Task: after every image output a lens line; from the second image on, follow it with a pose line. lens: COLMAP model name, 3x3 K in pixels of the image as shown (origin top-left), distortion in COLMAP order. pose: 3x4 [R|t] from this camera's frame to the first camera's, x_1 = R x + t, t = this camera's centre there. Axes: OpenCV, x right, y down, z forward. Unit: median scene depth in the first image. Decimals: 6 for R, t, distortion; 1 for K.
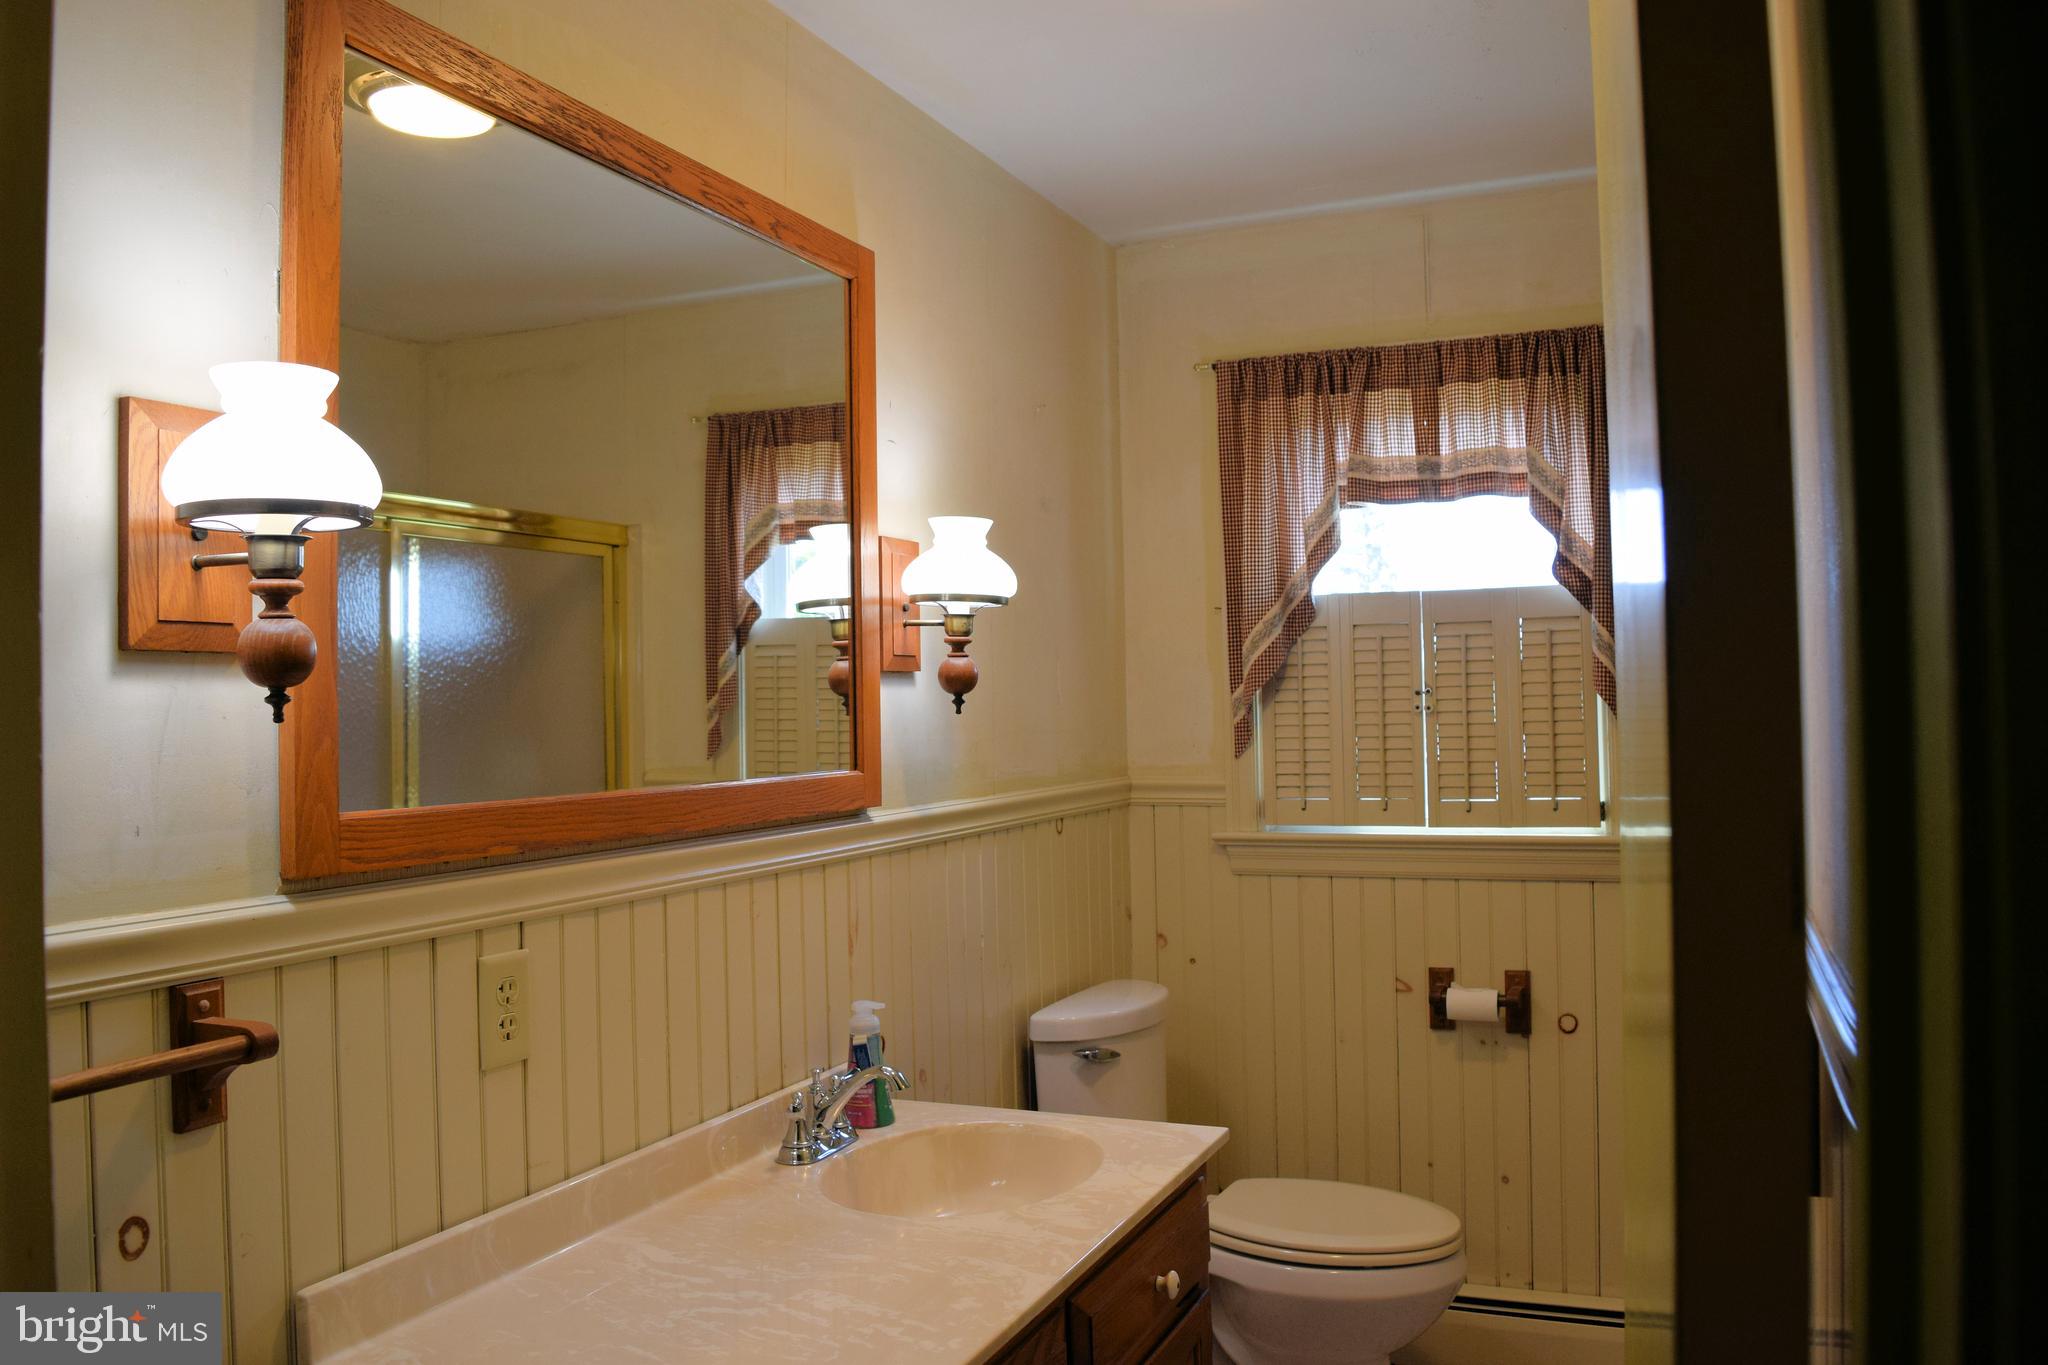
lens RADIAL K [[1690.9, 0, 1024.0], [0, 1690.9, 682.5], [0, 0, 1]] dist [-0.095046, 0.010684]
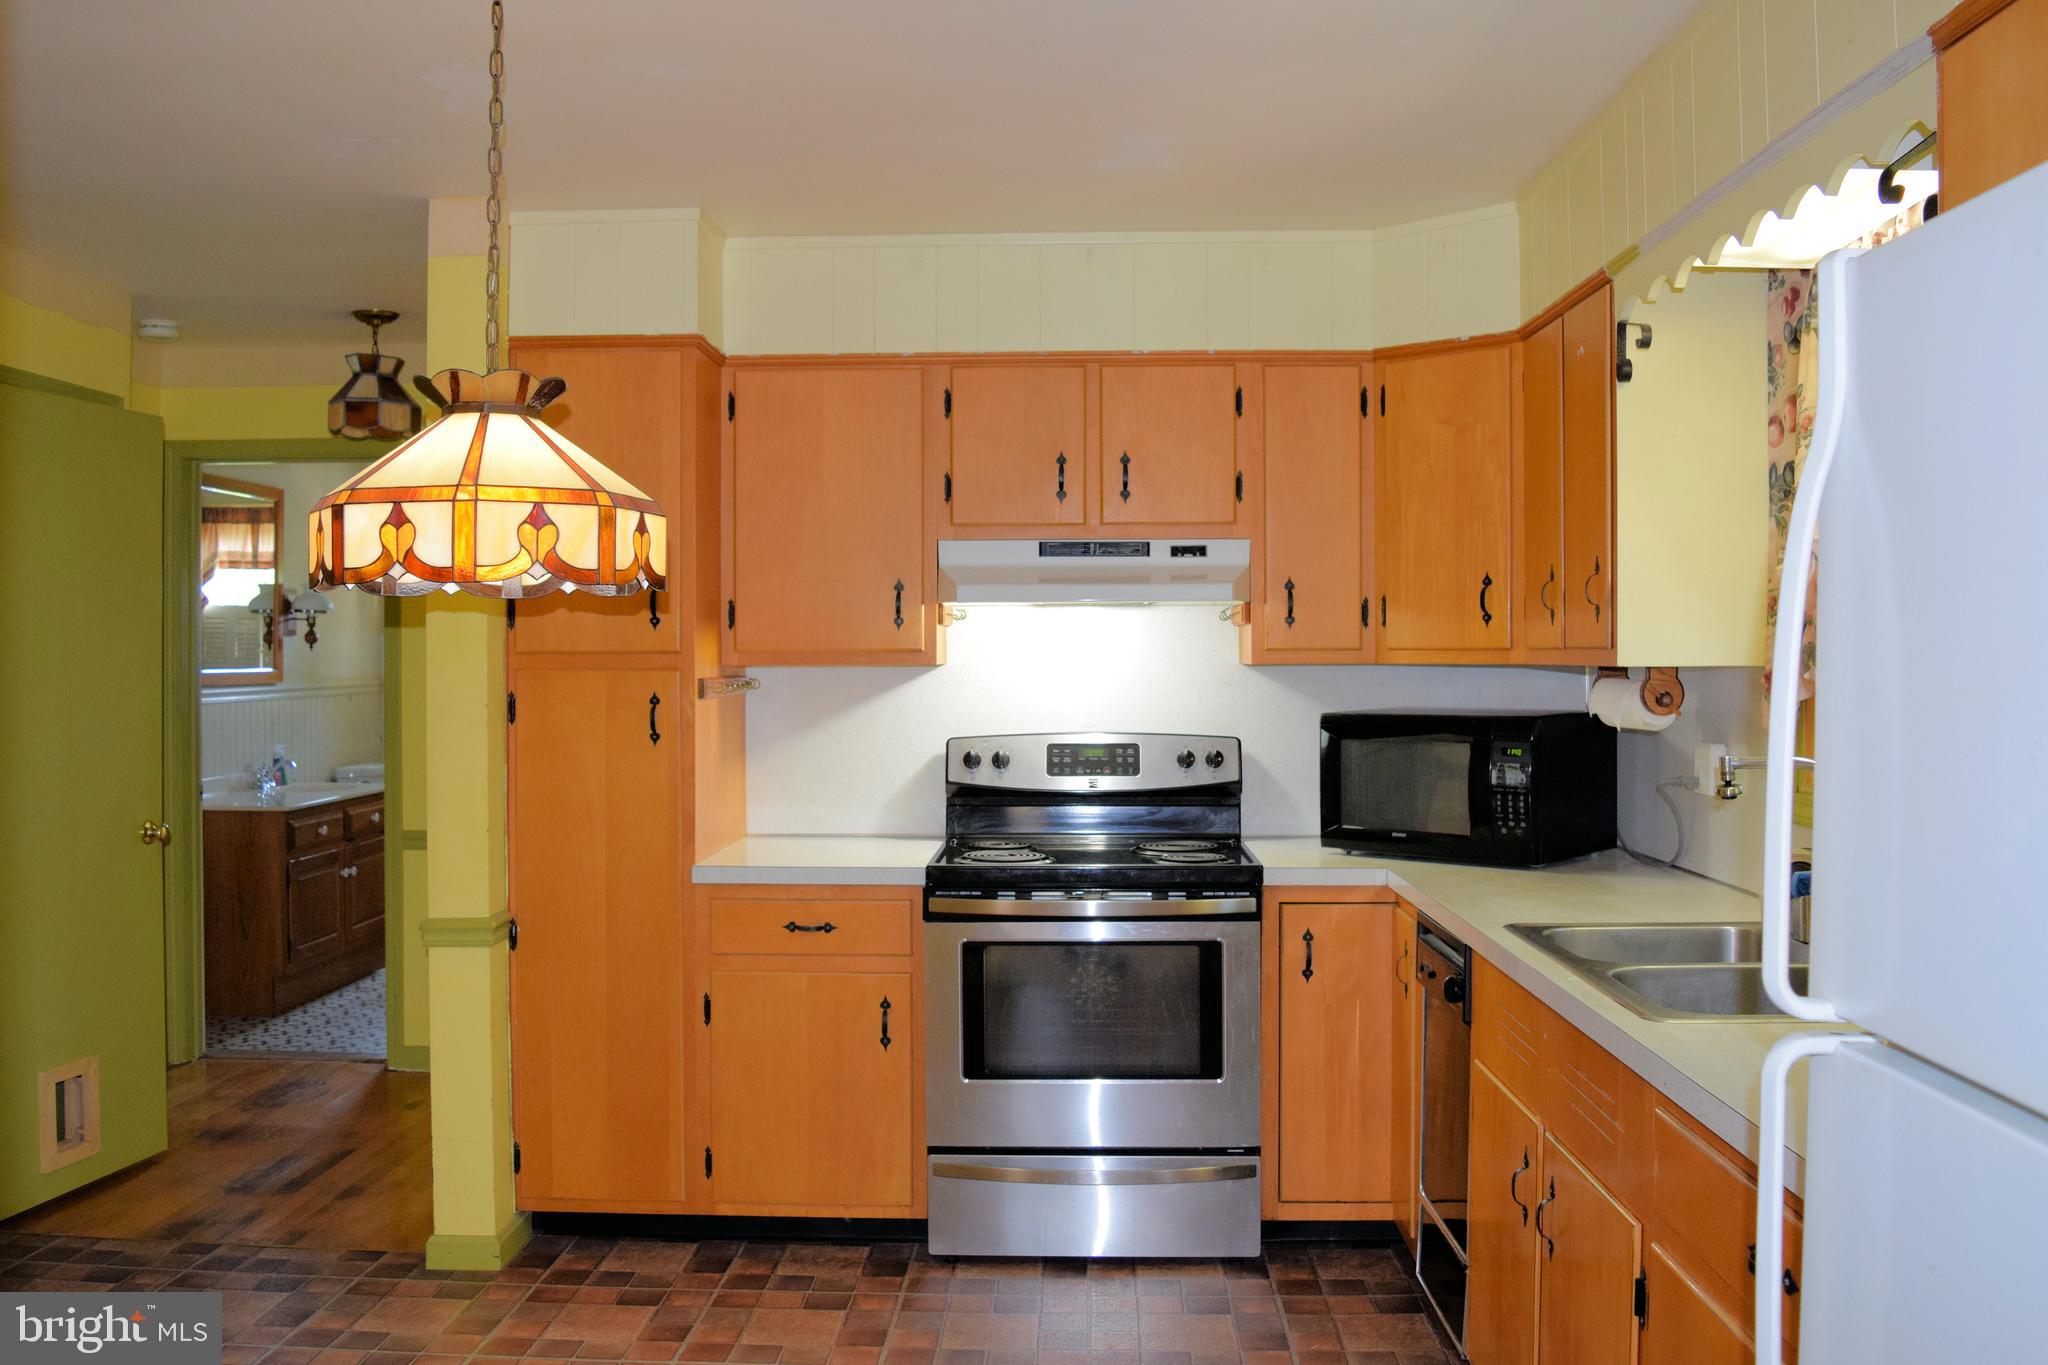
lens RADIAL K [[1690.9, 0, 1024.0], [0, 1690.9, 682.5], [0, 0, 1]] dist [-0.095046, 0.010684]
pose [[0.927151, 0.017106, 0.374298, 0.018341], [-0.027297, 0.999387, 0.021942, -0.013526], [-0.373693, -0.030560, 0.927049, -1.323296]]
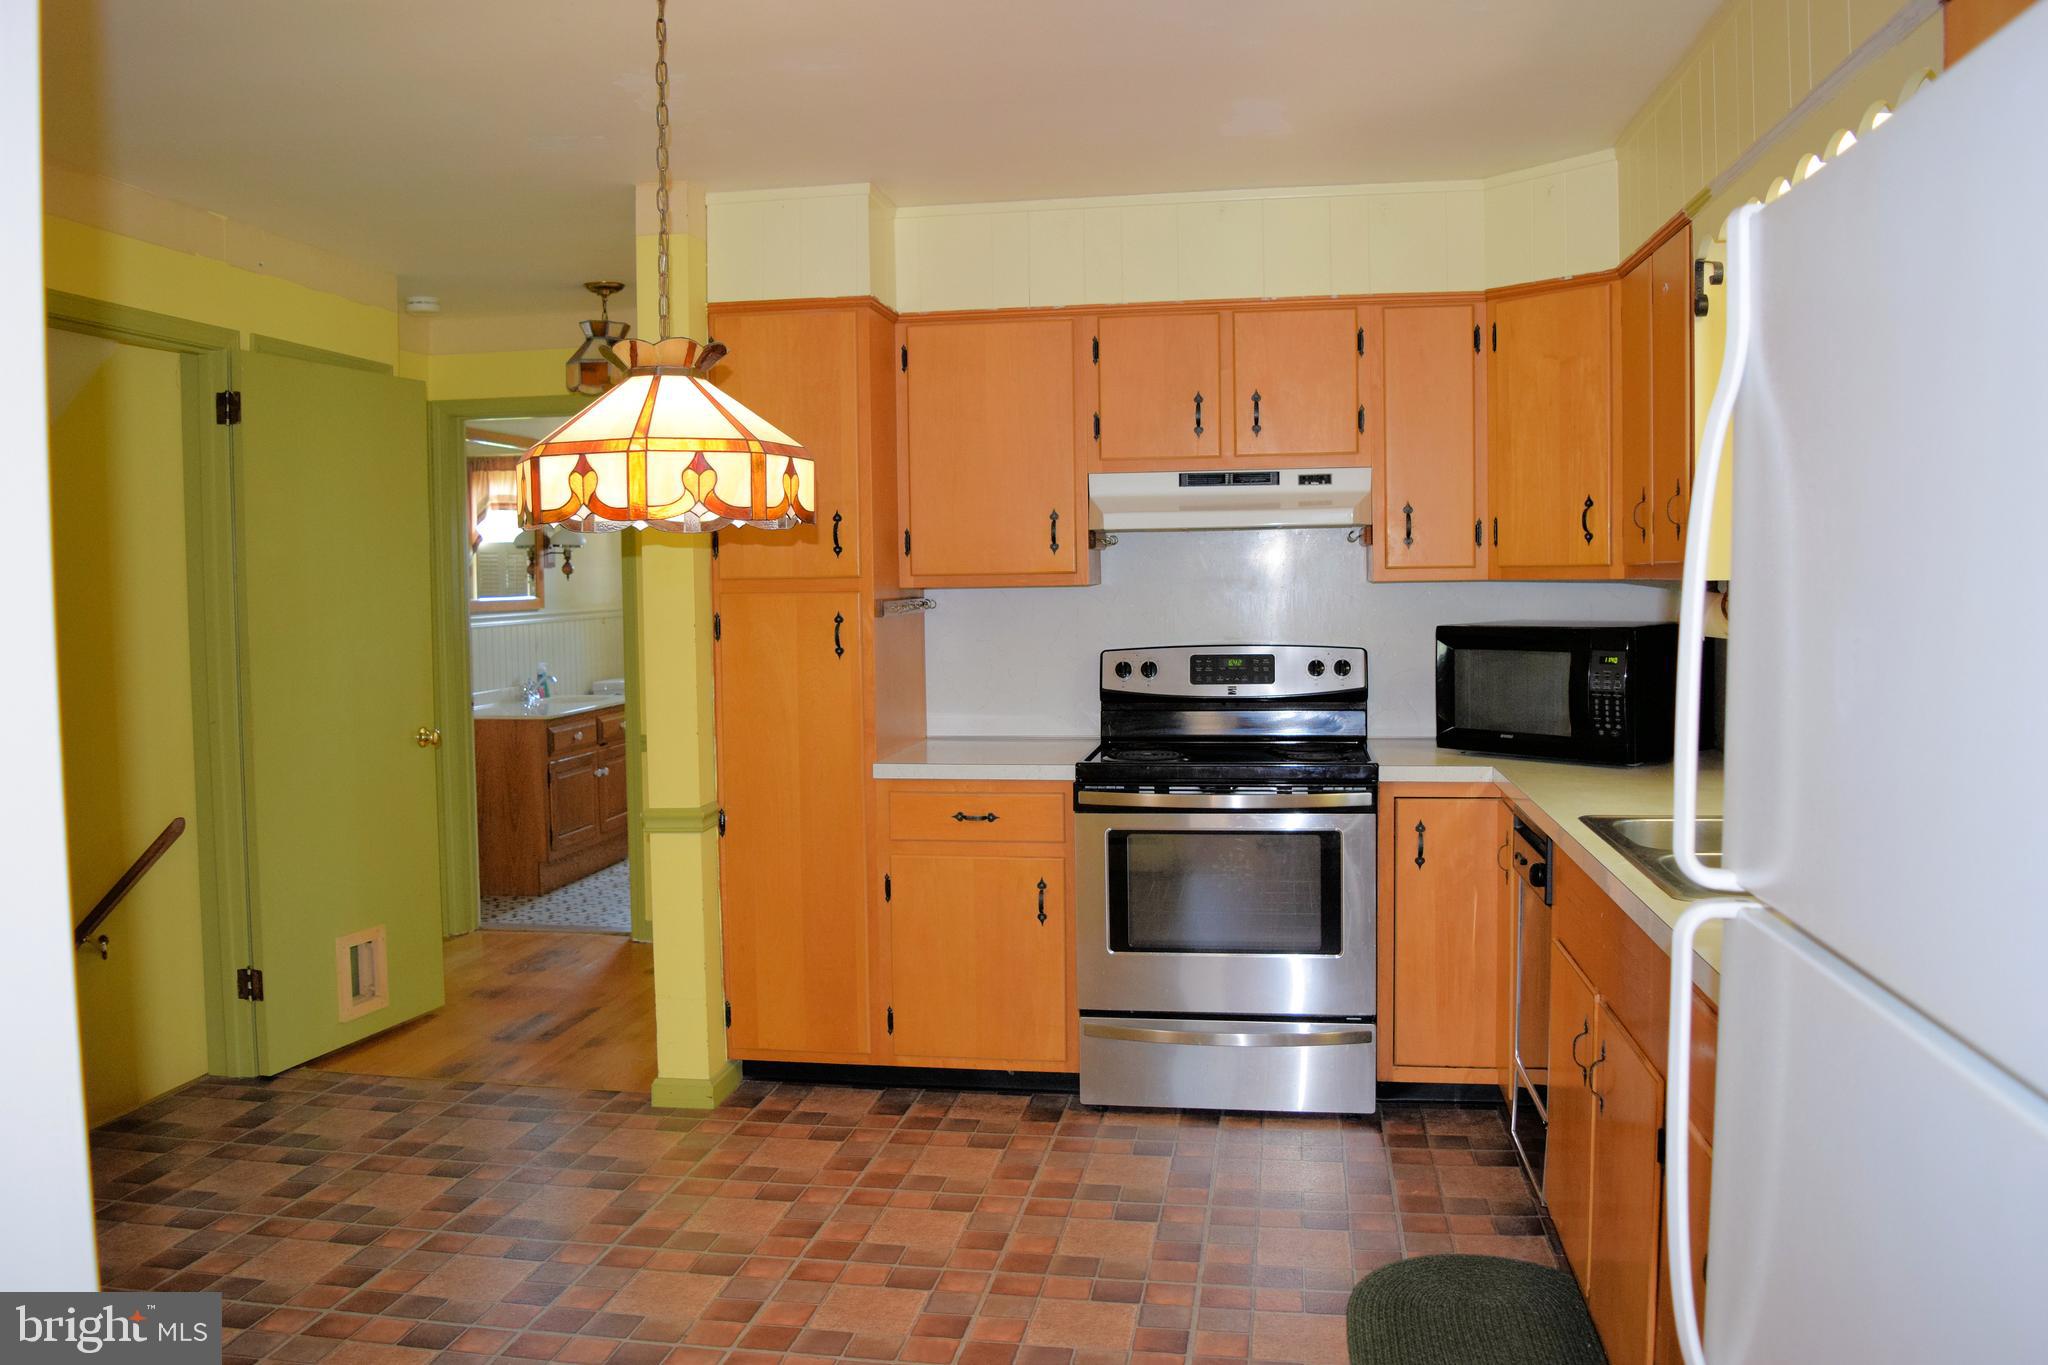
lens RADIAL K [[1543.2, 0, 1024.0], [0, 1543.2, 682.5], [0, 0, 1]] dist [-0.095887, 0.000977]
pose [[0.966972, -0.006428, 0.254801, 0.038720], [-0.013544, 0.996974, 0.076553, -0.013947], [-0.254522, -0.077476, 0.963959, -1.352450]]
